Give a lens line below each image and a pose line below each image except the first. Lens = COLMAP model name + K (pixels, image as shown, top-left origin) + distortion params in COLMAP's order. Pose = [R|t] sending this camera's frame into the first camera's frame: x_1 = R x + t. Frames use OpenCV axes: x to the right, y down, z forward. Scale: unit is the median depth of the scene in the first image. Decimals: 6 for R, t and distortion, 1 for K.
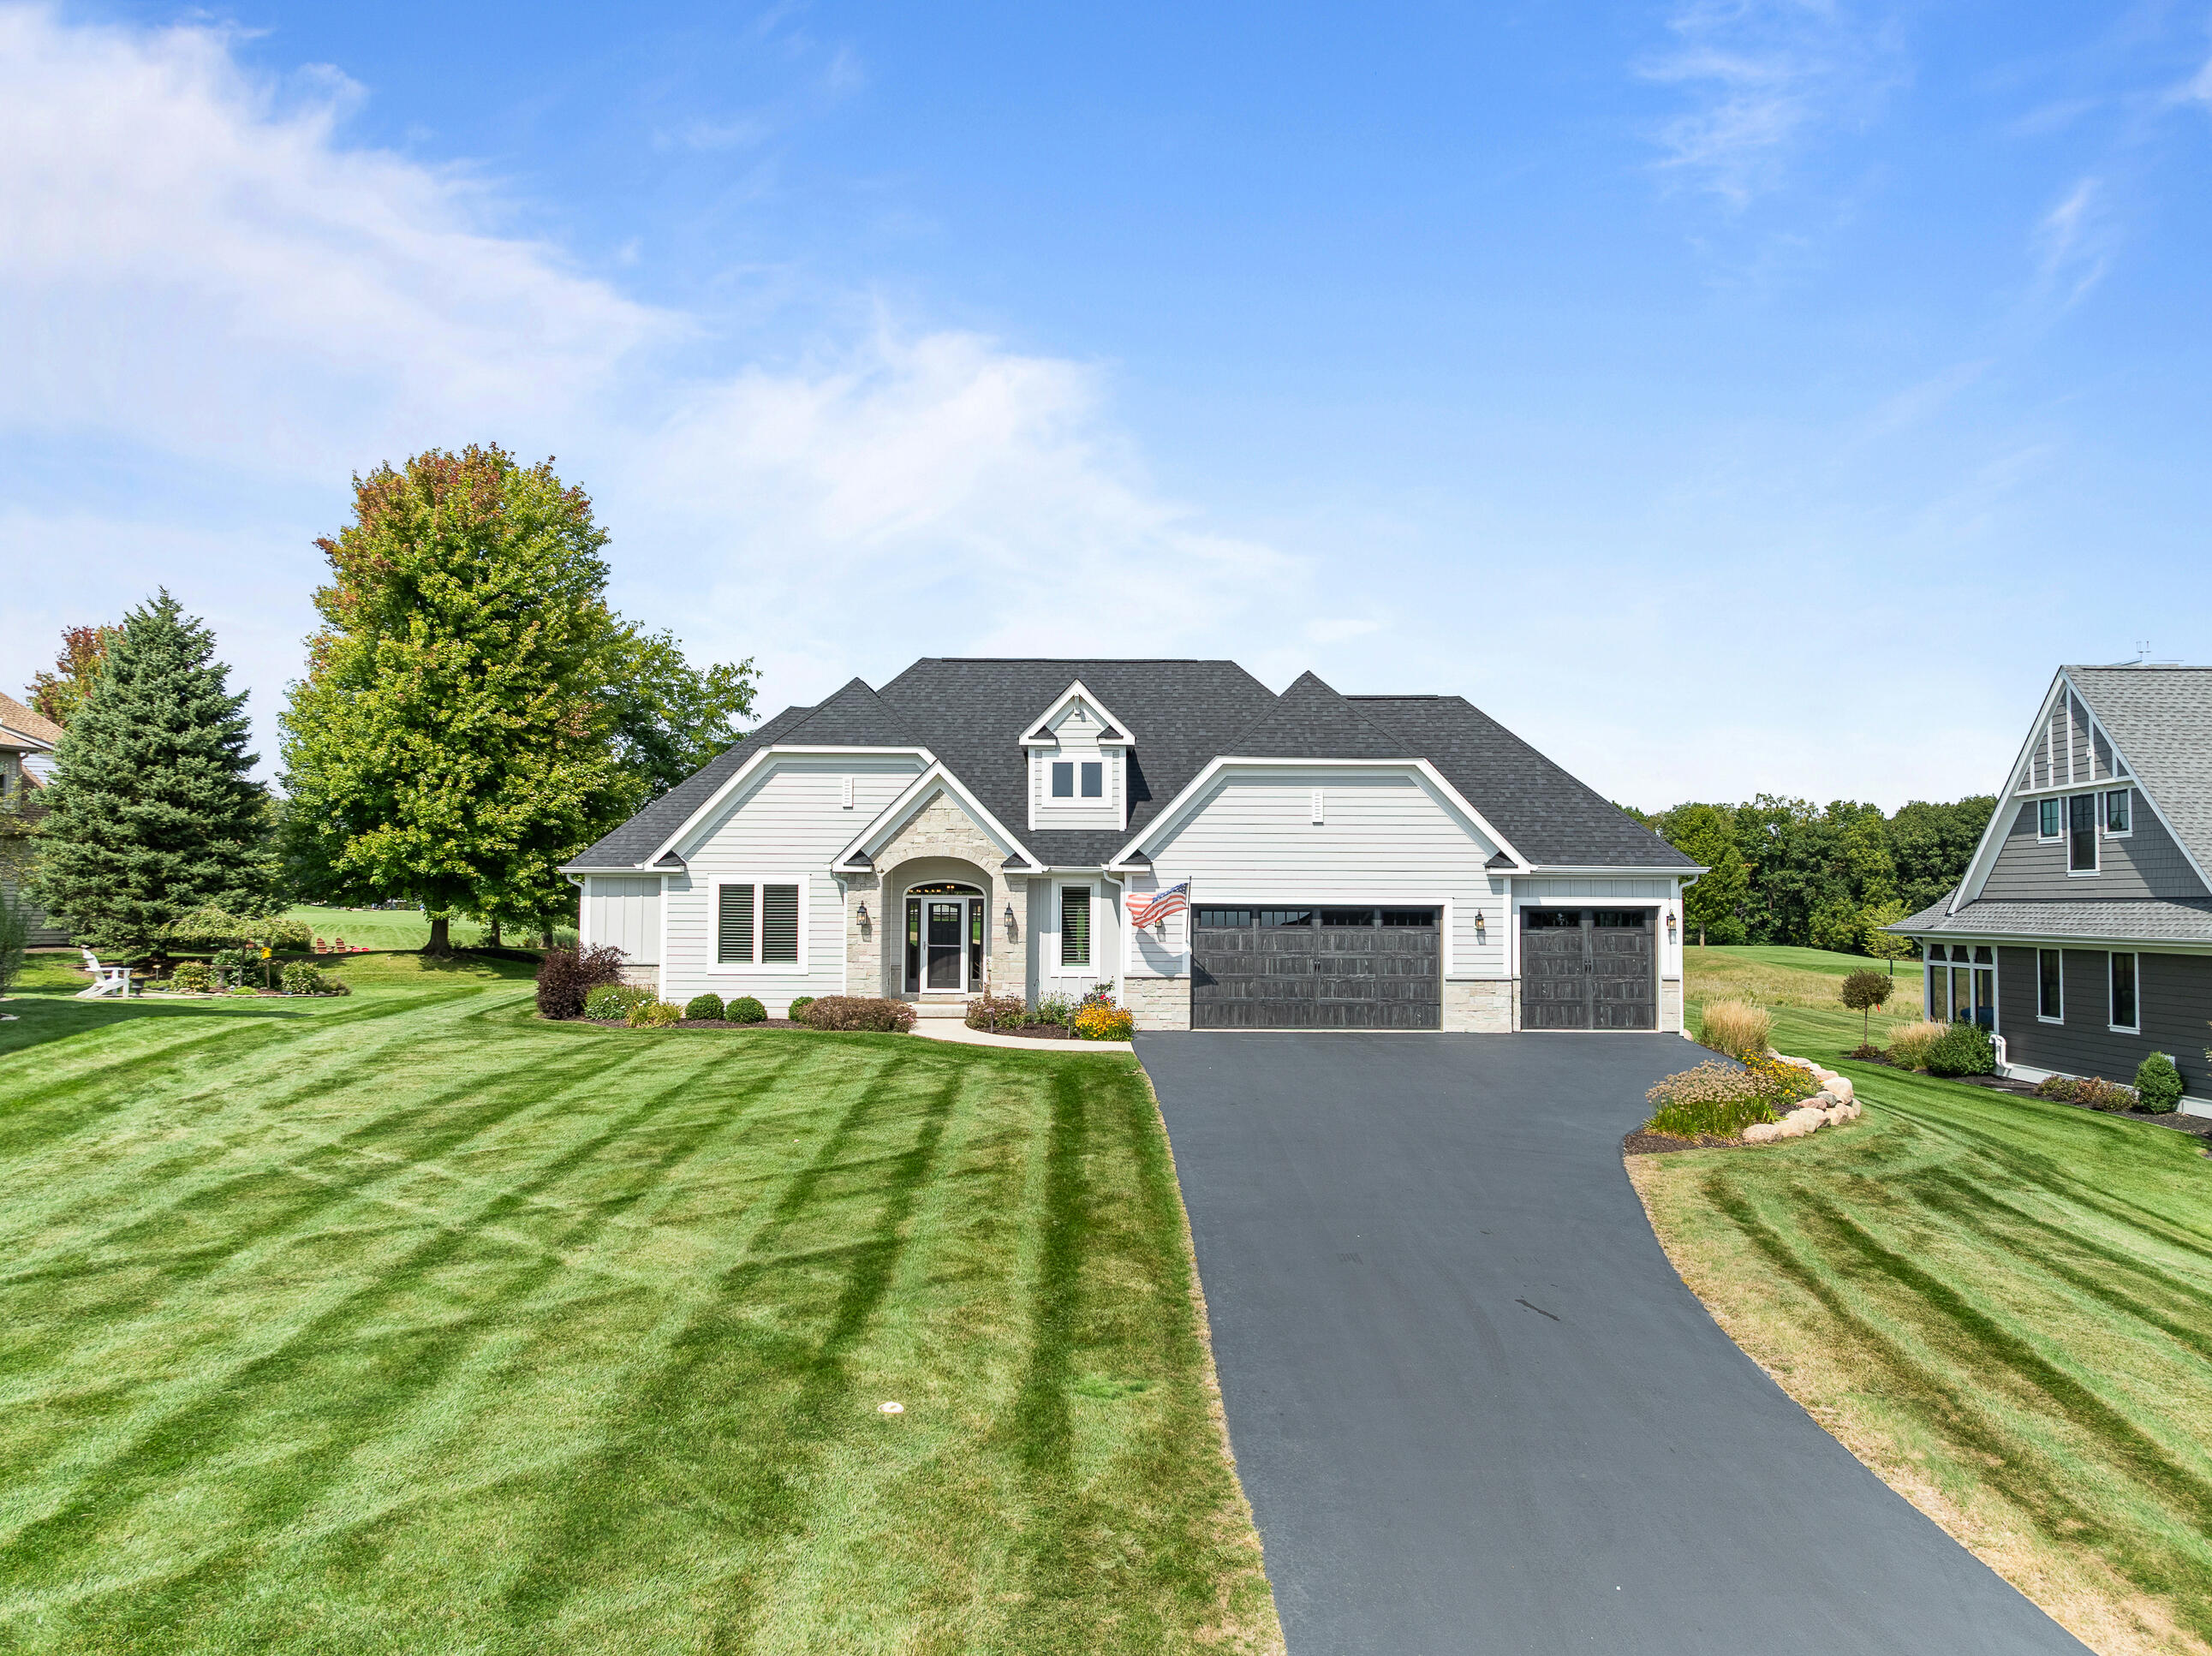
lens RADIAL K [[1571.5, 0, 1106.0], [0, 1571.5, 828.0], [0, 0, 1]] dist [-0.038595, 0.003080]
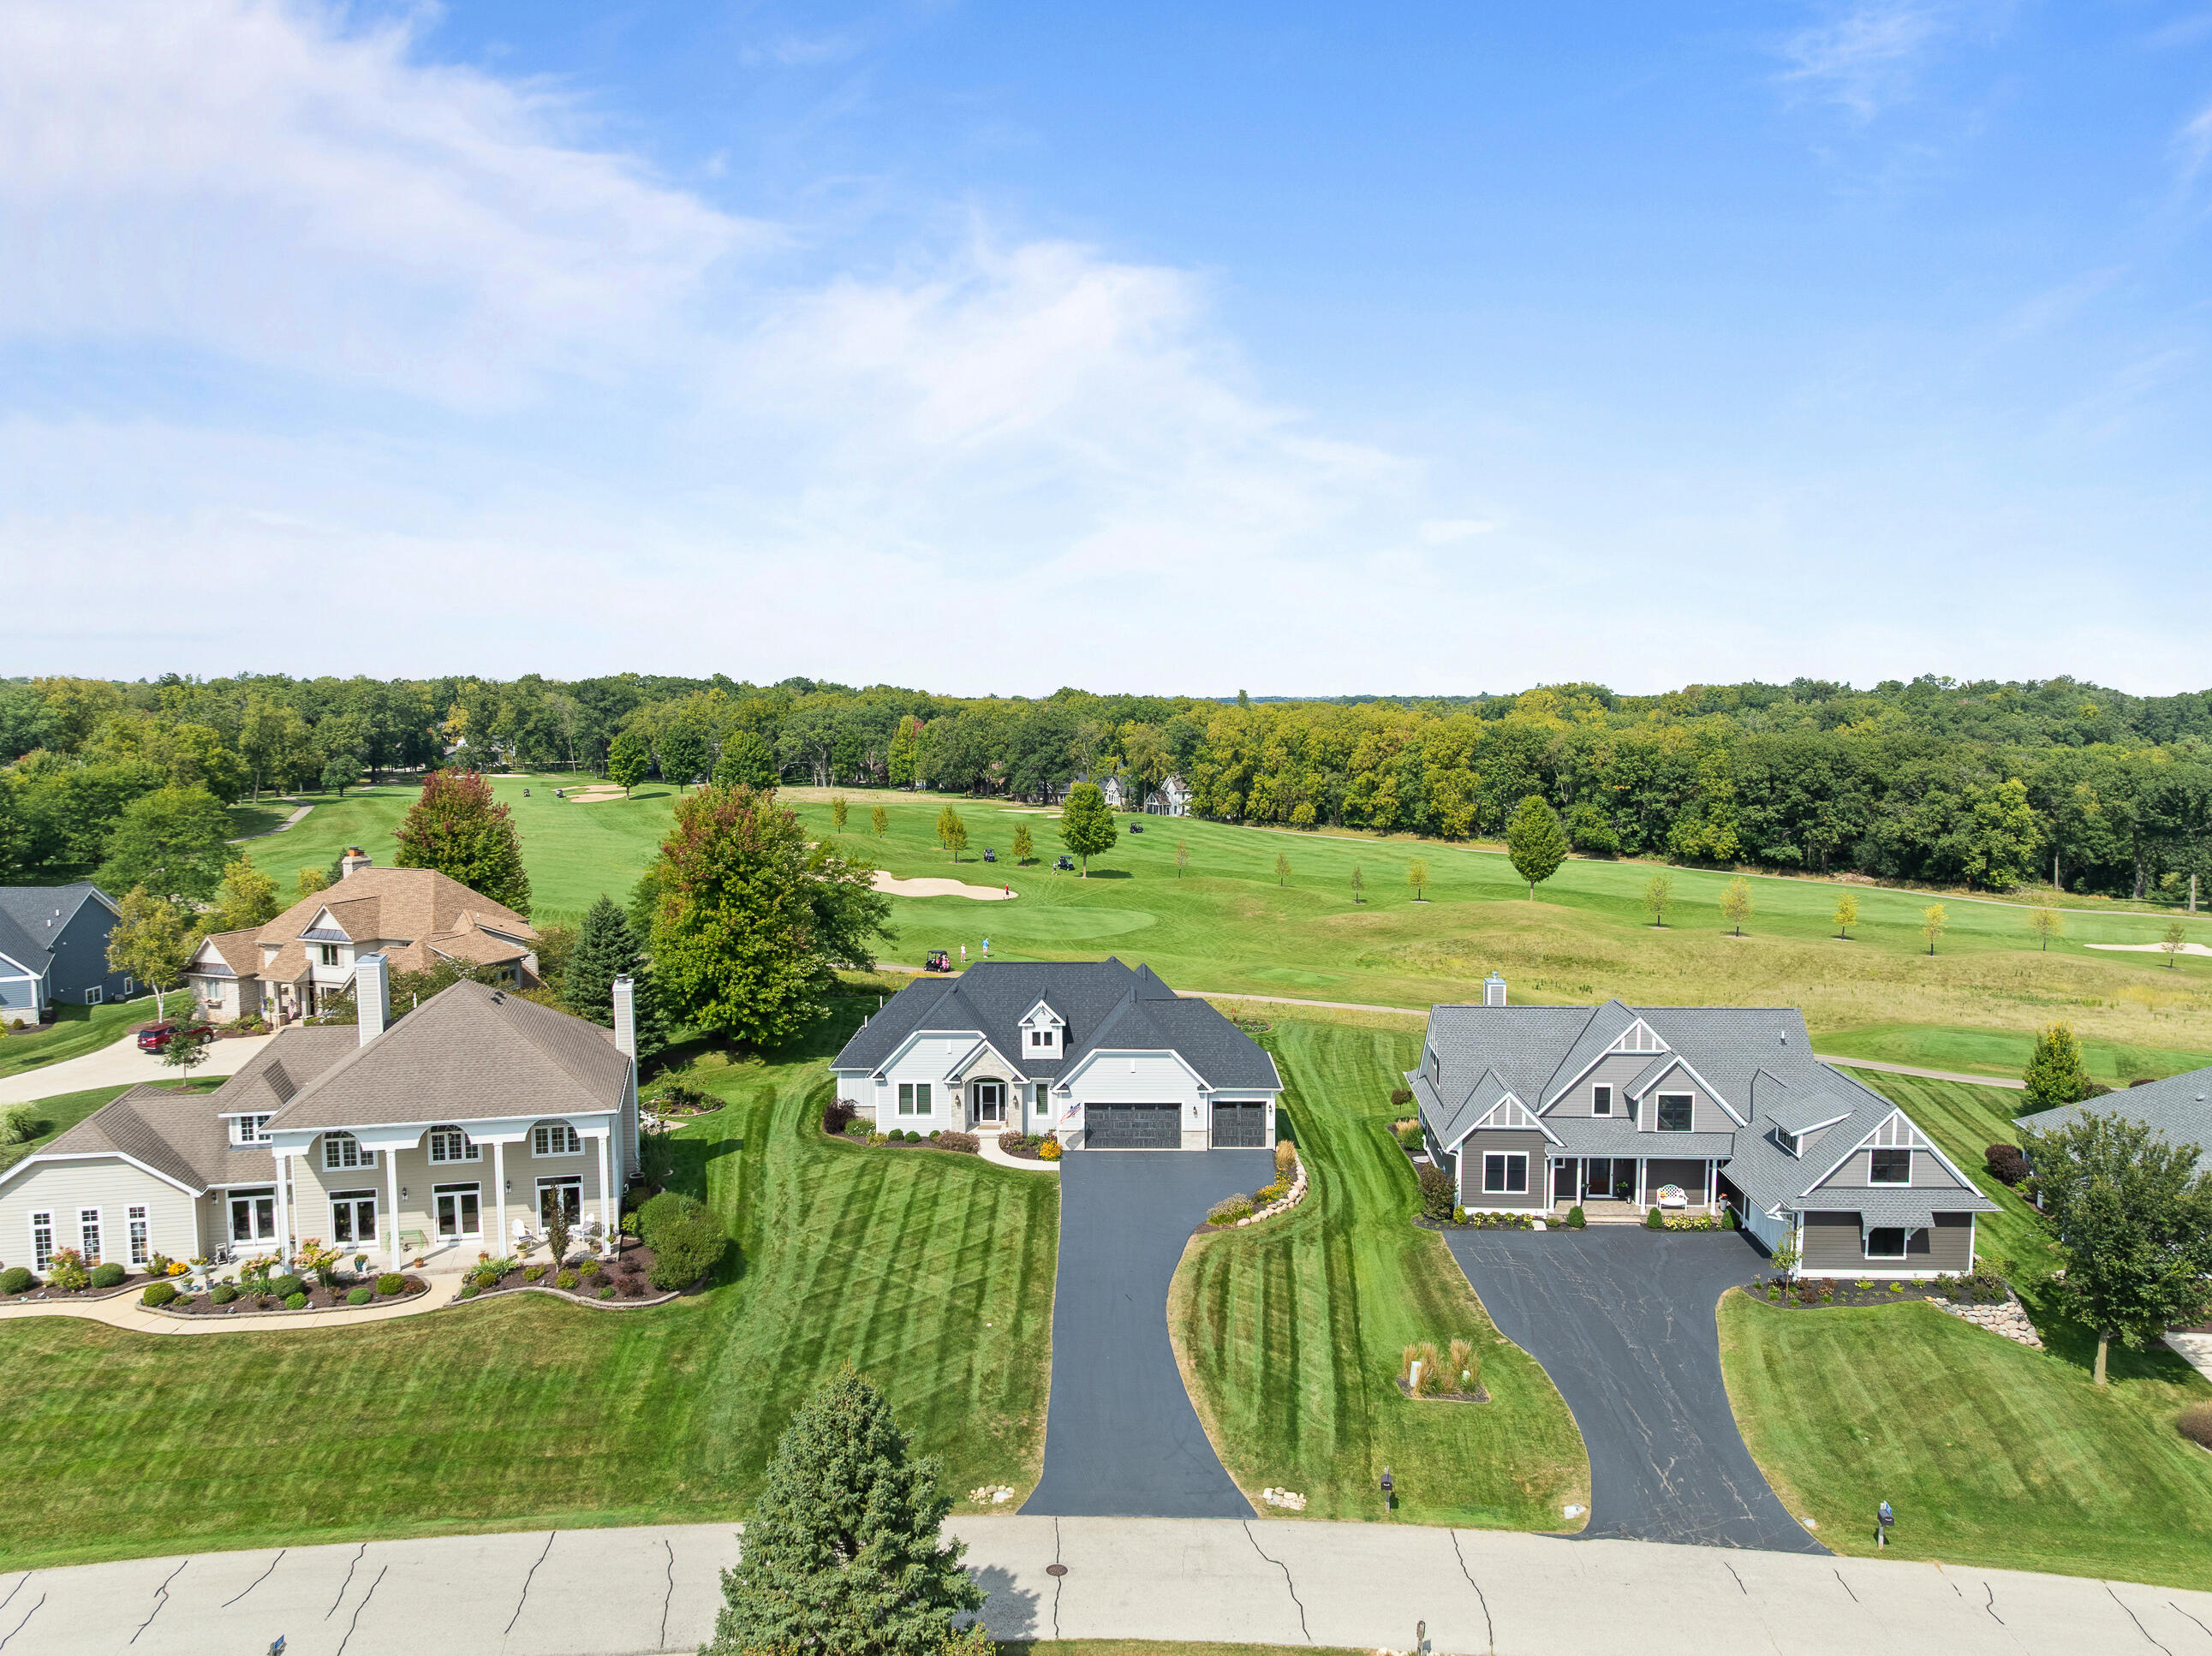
lens RADIAL K [[1571.5, 0, 1106.0], [0, 1571.5, 828.0], [0, 0, 1]] dist [-0.038595, 0.003080]
pose [[0.999850, -0.007711, -0.015490, 0.132277], [0.009784, 0.990309, 0.138539, -0.755622], [0.014272, -0.138670, 0.990236, -1.497941]]
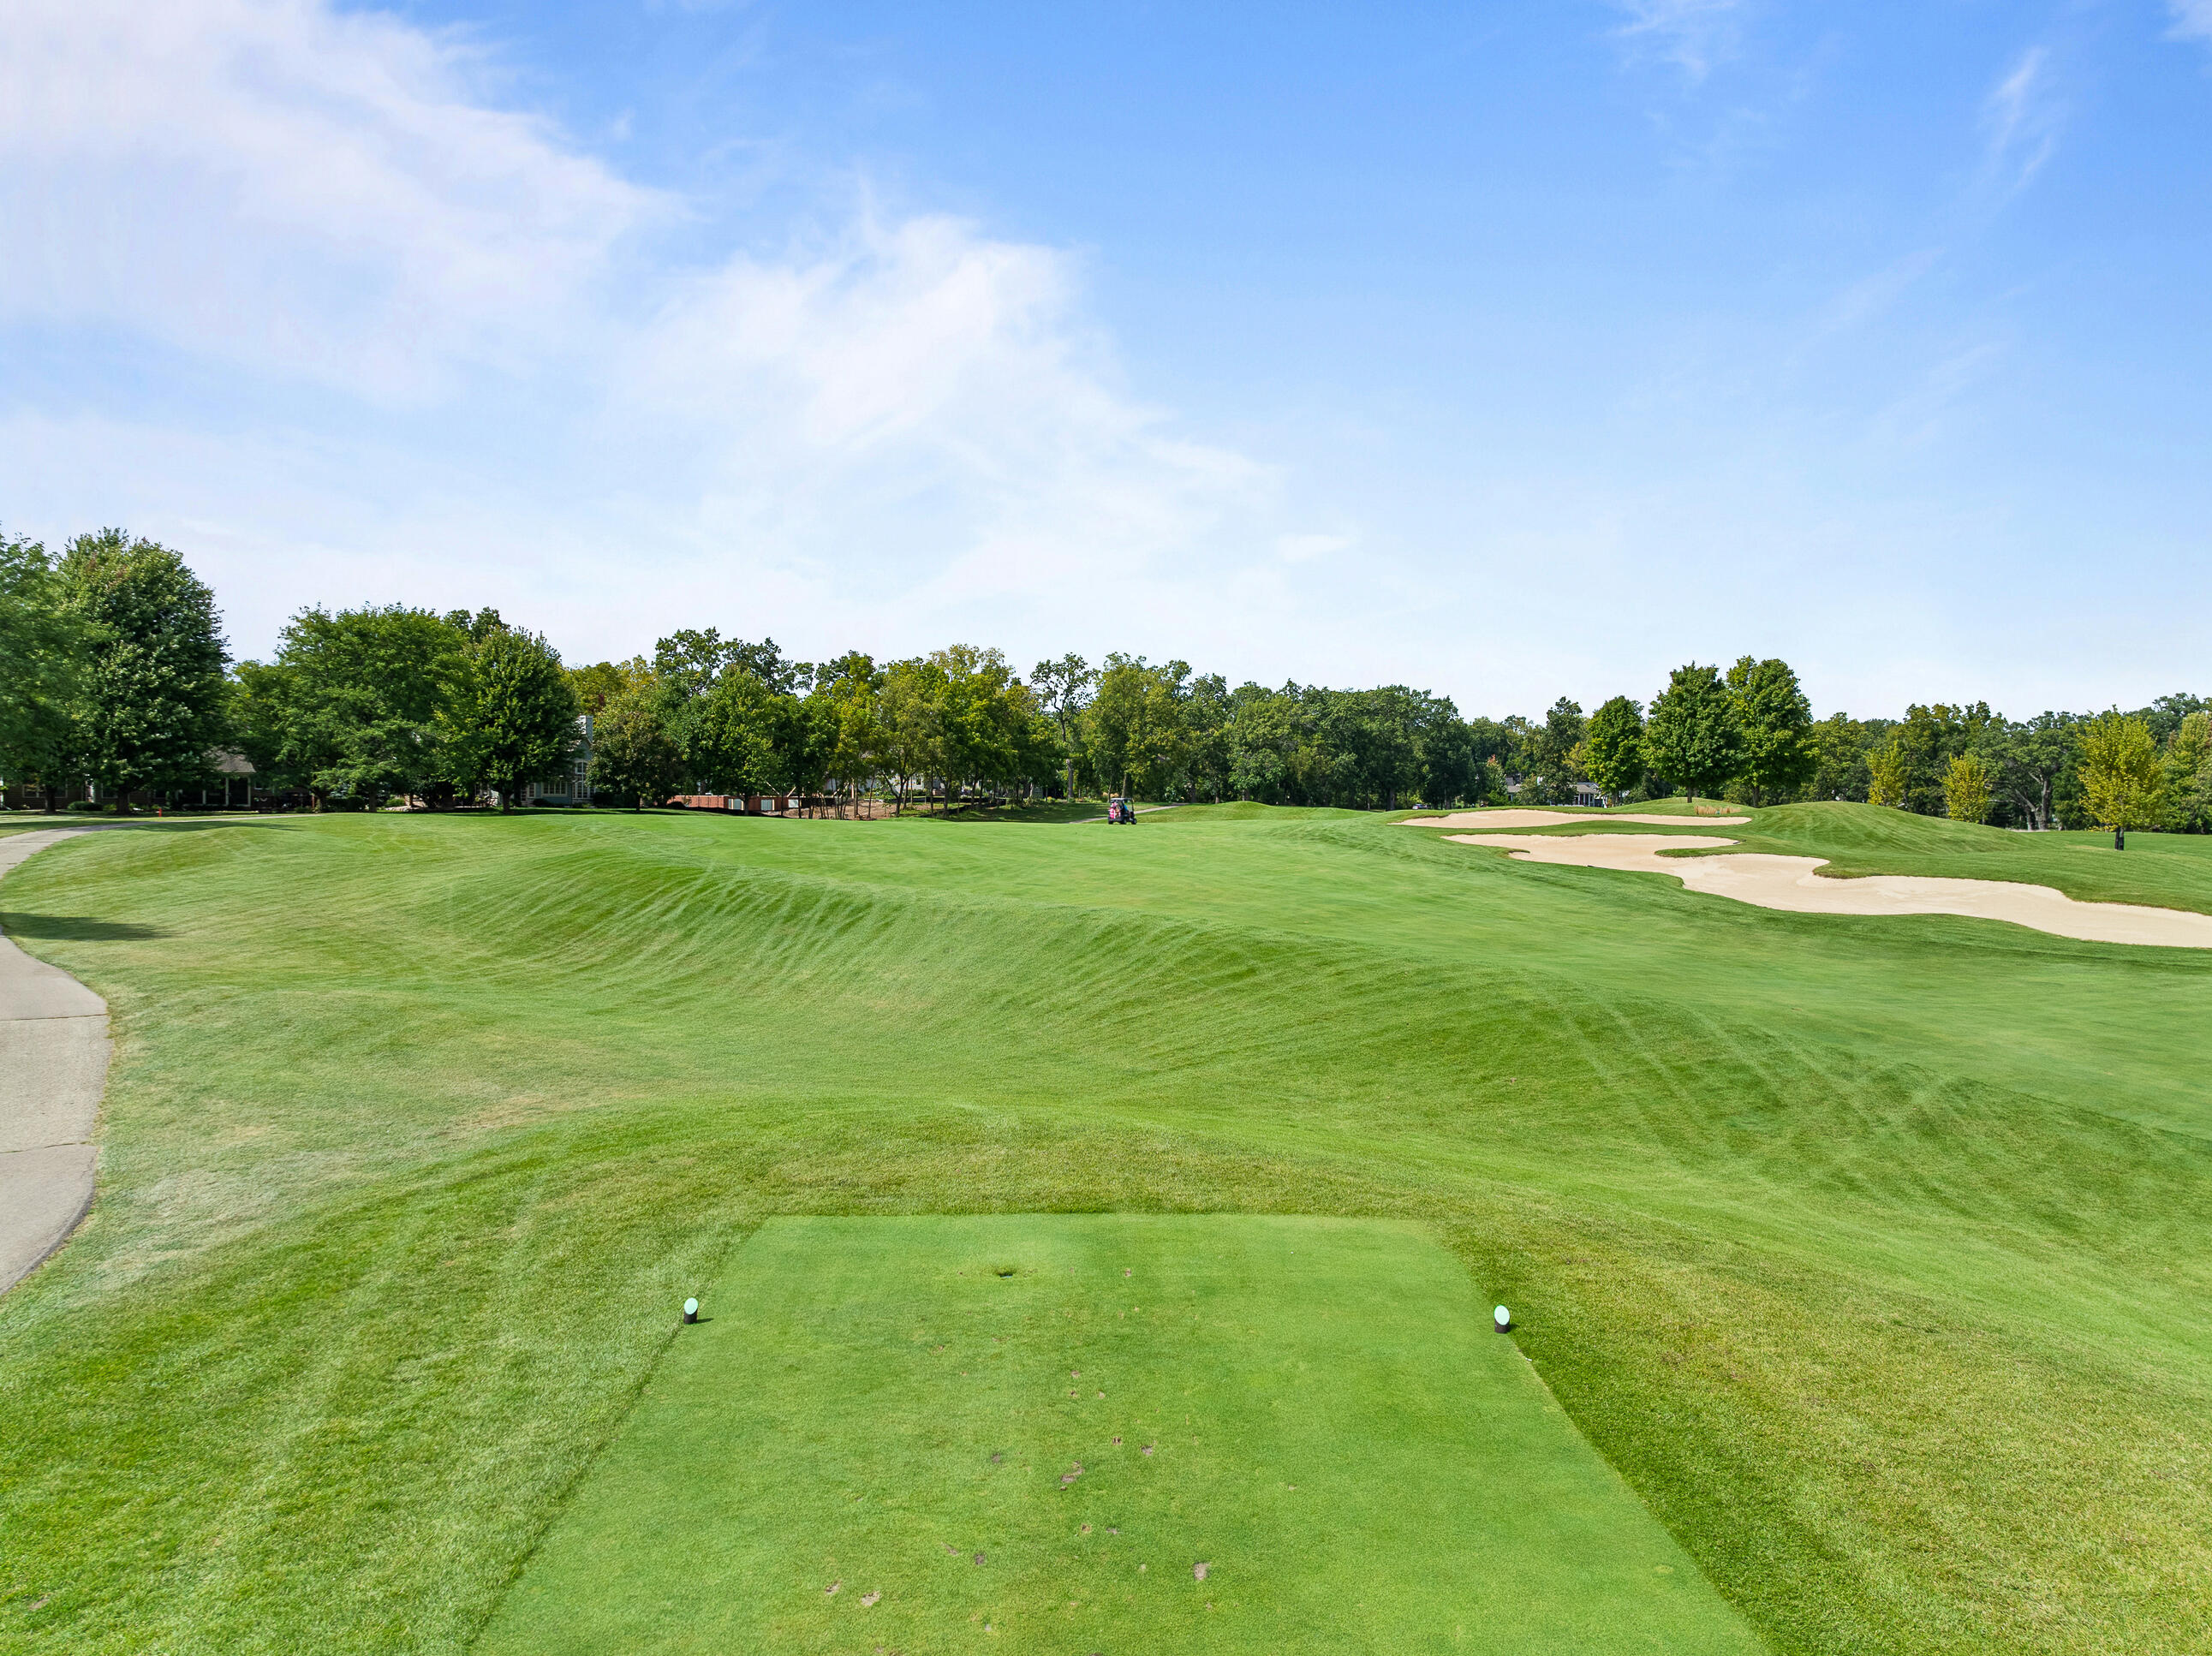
lens RADIAL K [[1538.1, 0, 1106.0], [0, 1538.1, 828.0], [0, 0, 1]] dist [-0.057628, 0.000474]
pose [[0.682048, 0.008630, -0.731257, -0.063249], [0.034701, 0.998422, 0.044148, 0.138784], [0.730484, -0.055486, 0.680672, 2.843541]]
